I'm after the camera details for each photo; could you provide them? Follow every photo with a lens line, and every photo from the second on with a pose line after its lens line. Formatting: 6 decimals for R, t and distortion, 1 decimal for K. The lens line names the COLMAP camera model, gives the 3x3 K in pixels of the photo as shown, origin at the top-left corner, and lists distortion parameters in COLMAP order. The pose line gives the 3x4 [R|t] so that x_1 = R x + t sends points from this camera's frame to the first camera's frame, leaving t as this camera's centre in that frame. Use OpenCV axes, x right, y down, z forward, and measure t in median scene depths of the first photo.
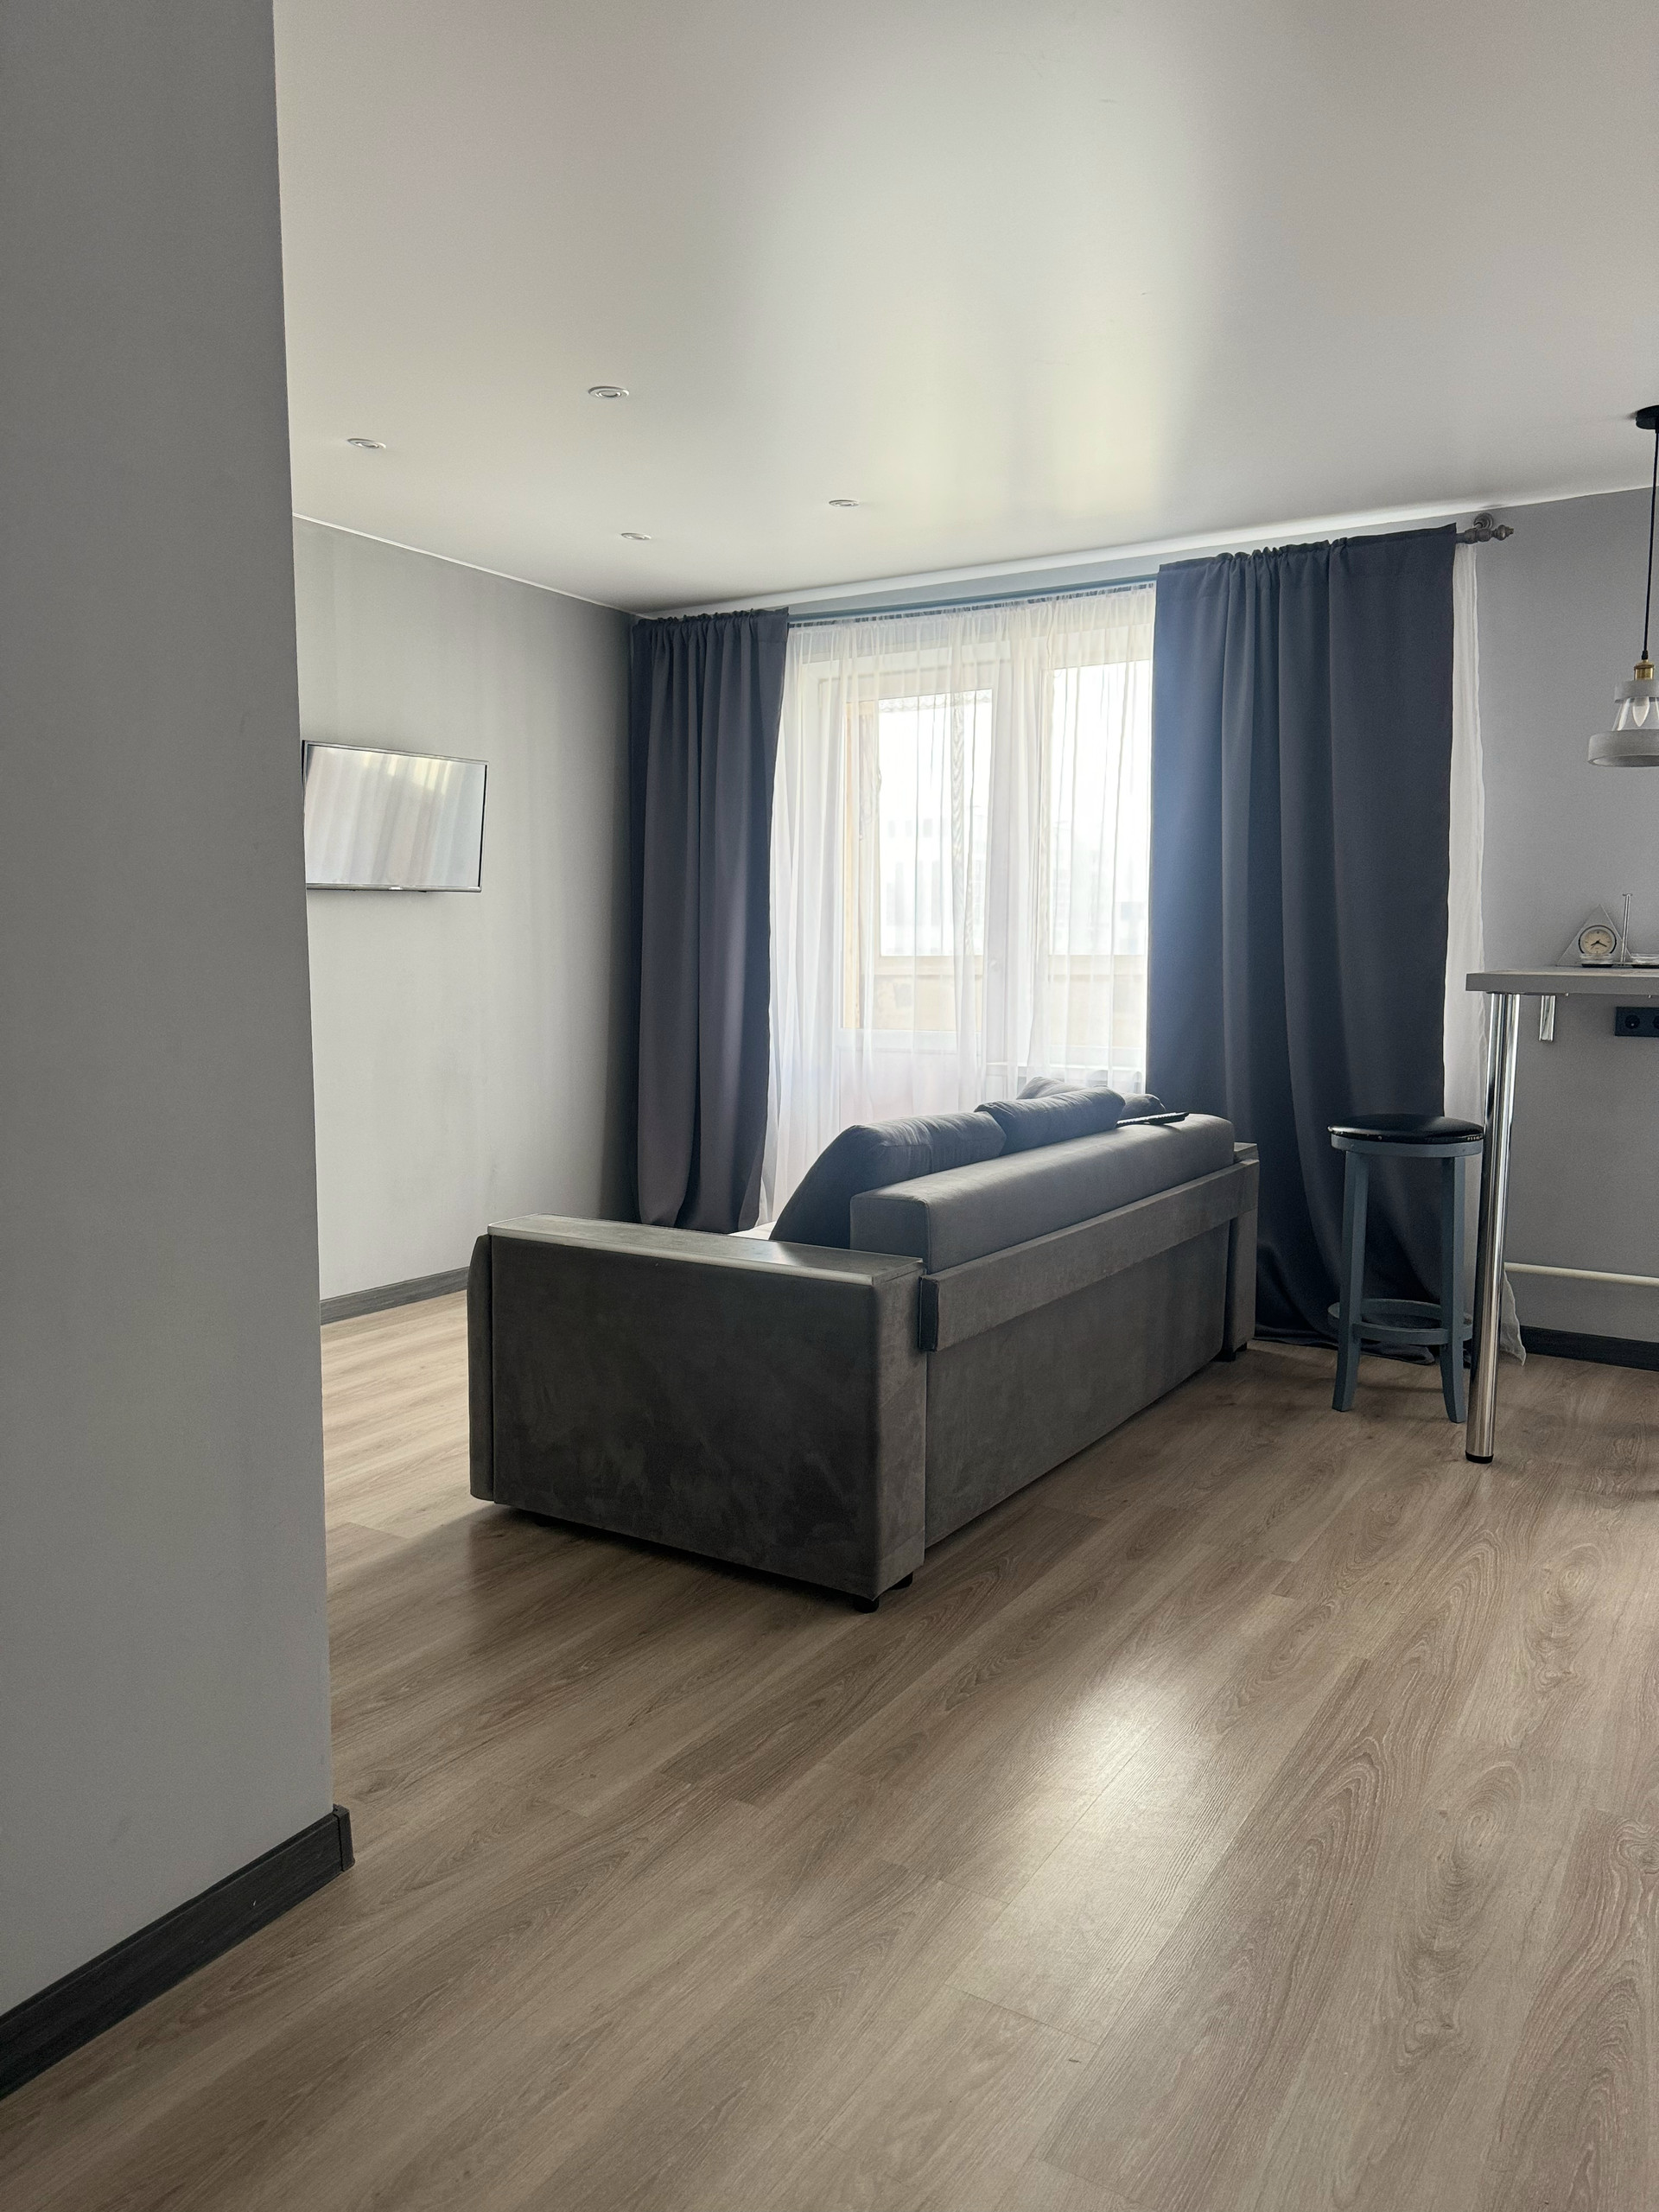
lens RADIAL K [[1583.4, 0, 831.3], [0, 1583.4, 1137.5], [0, 0, 1]] dist [0.025954, -0.028482]
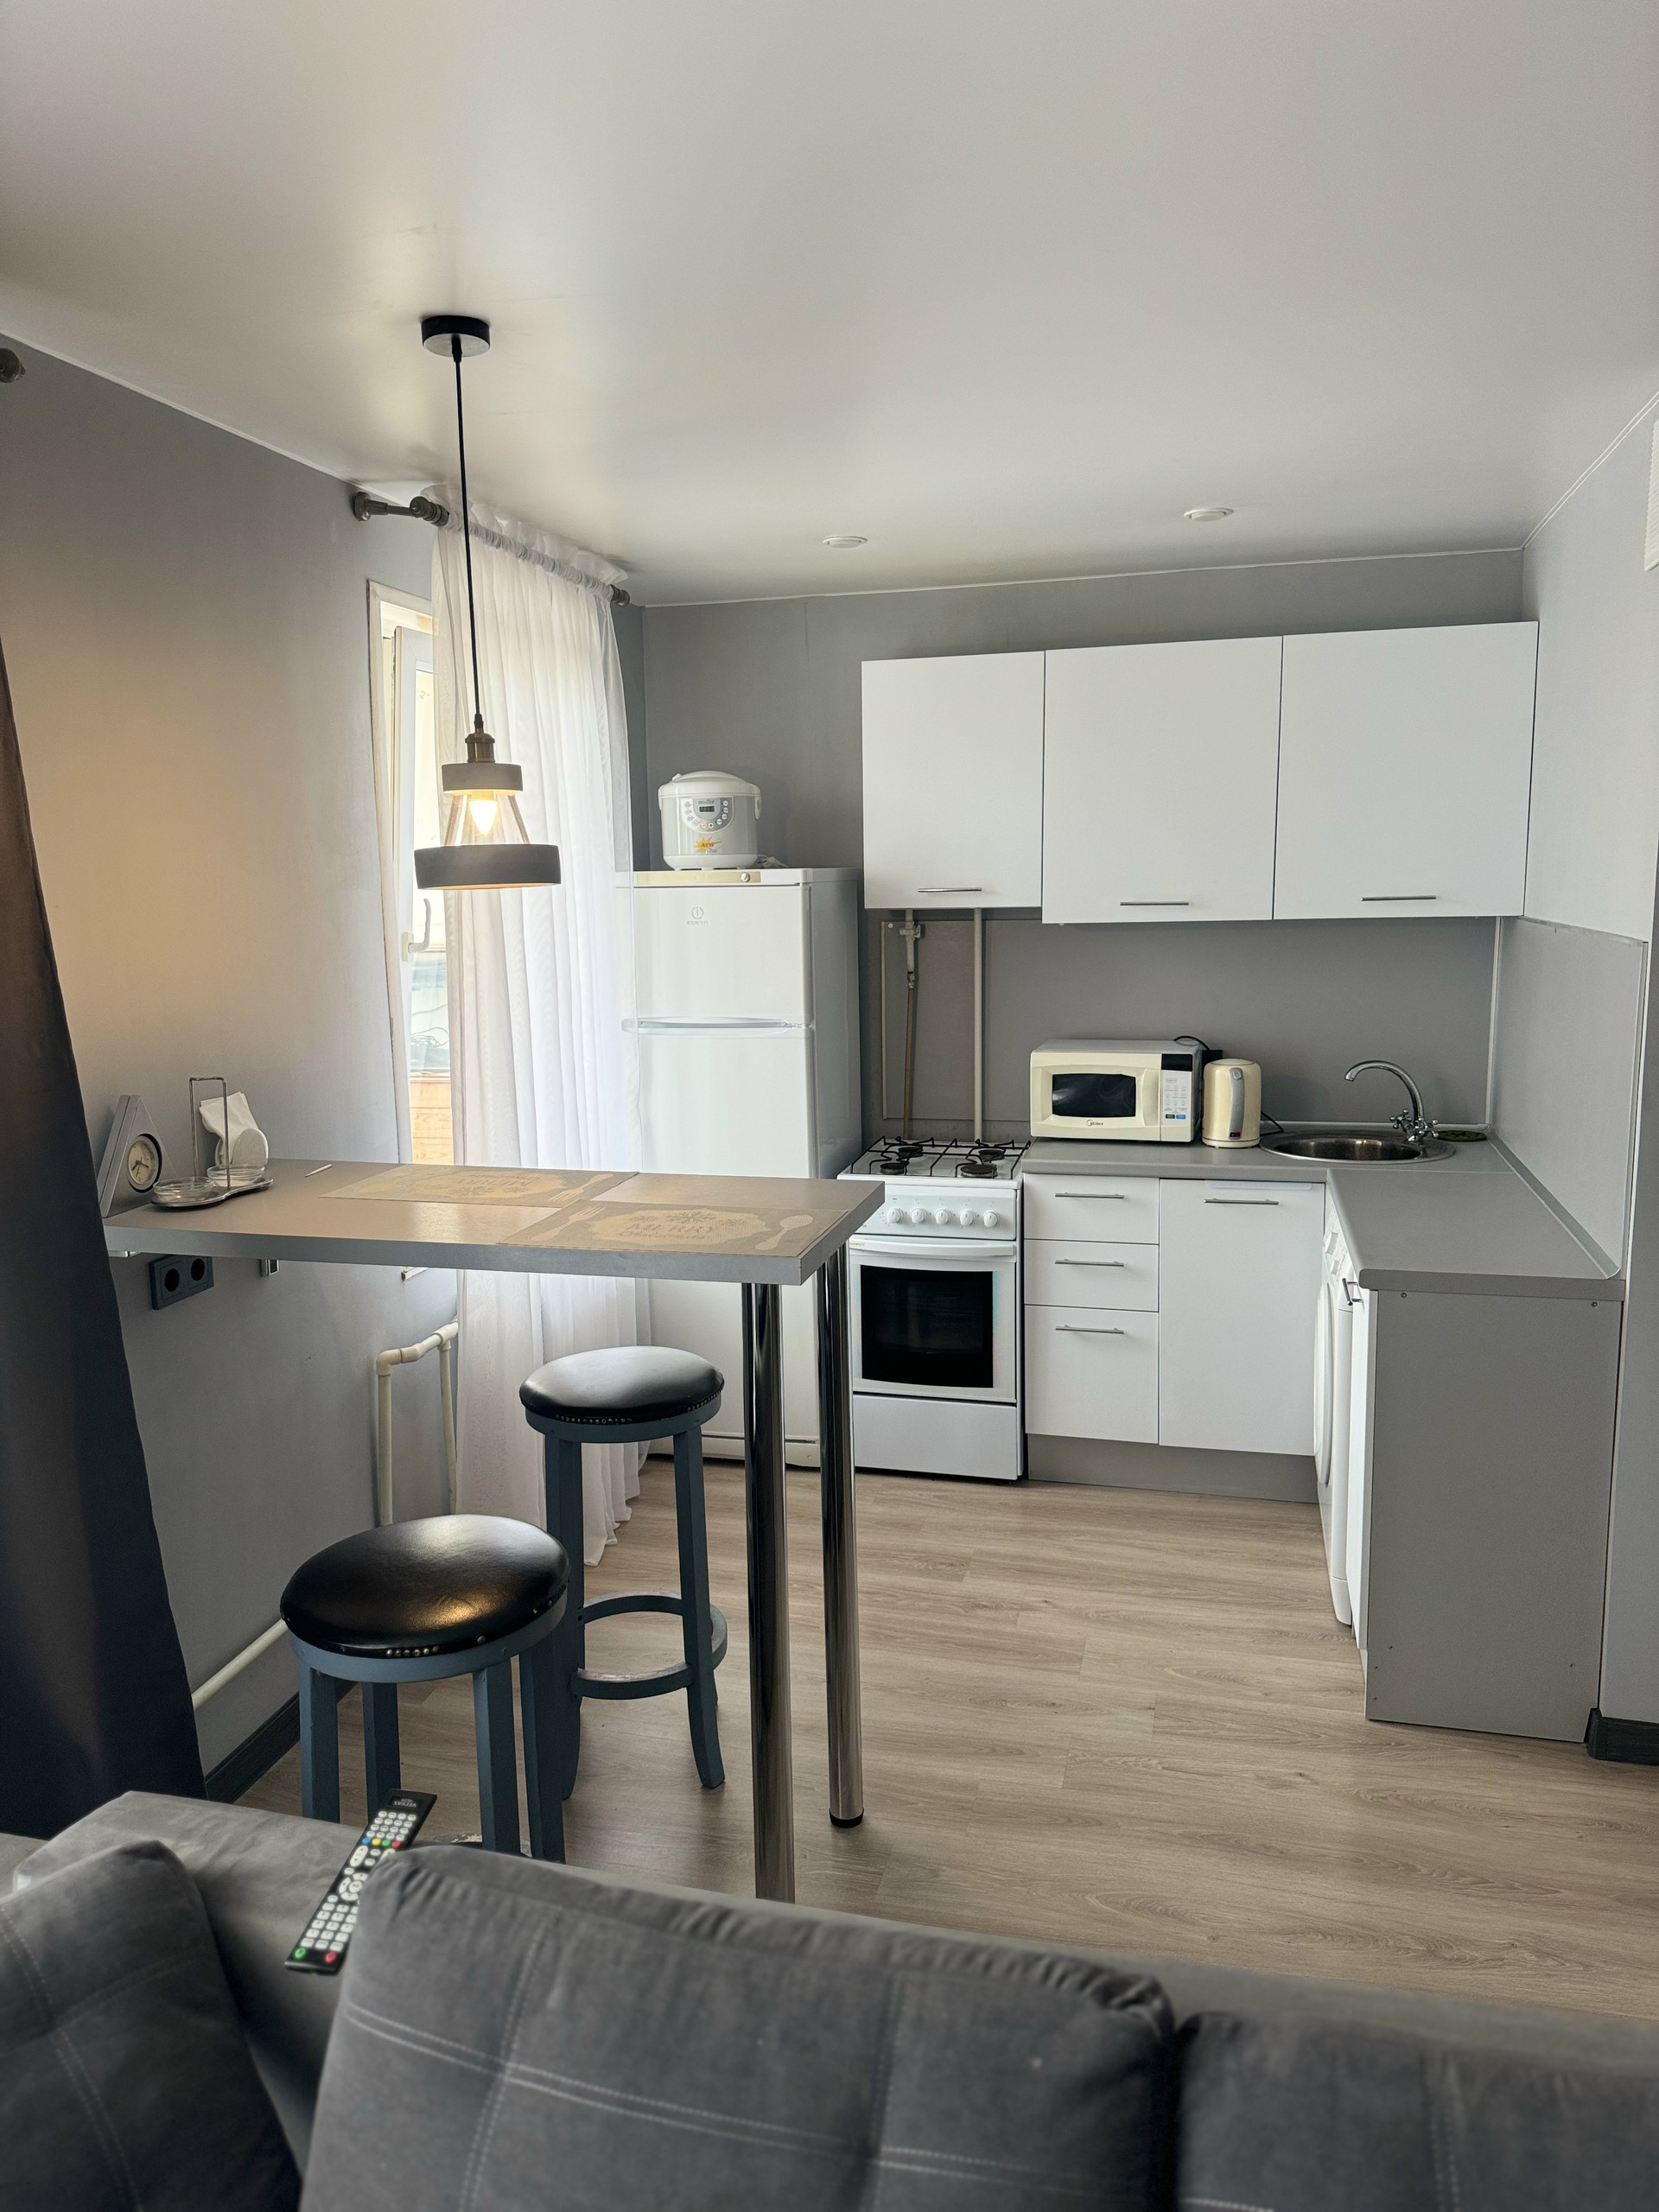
lens RADIAL K [[1540.8, 0, 802.8], [0, 1540.8, 1118.6], [0, 0, 1]] dist [0.202567, -0.342680]
pose [[-0.283546, -0.149872, 0.947175, -0.117024], [0.129704, 0.972642, 0.192730, -0.206229], [-0.950147, 0.177500, -0.256350, 0.868327]]
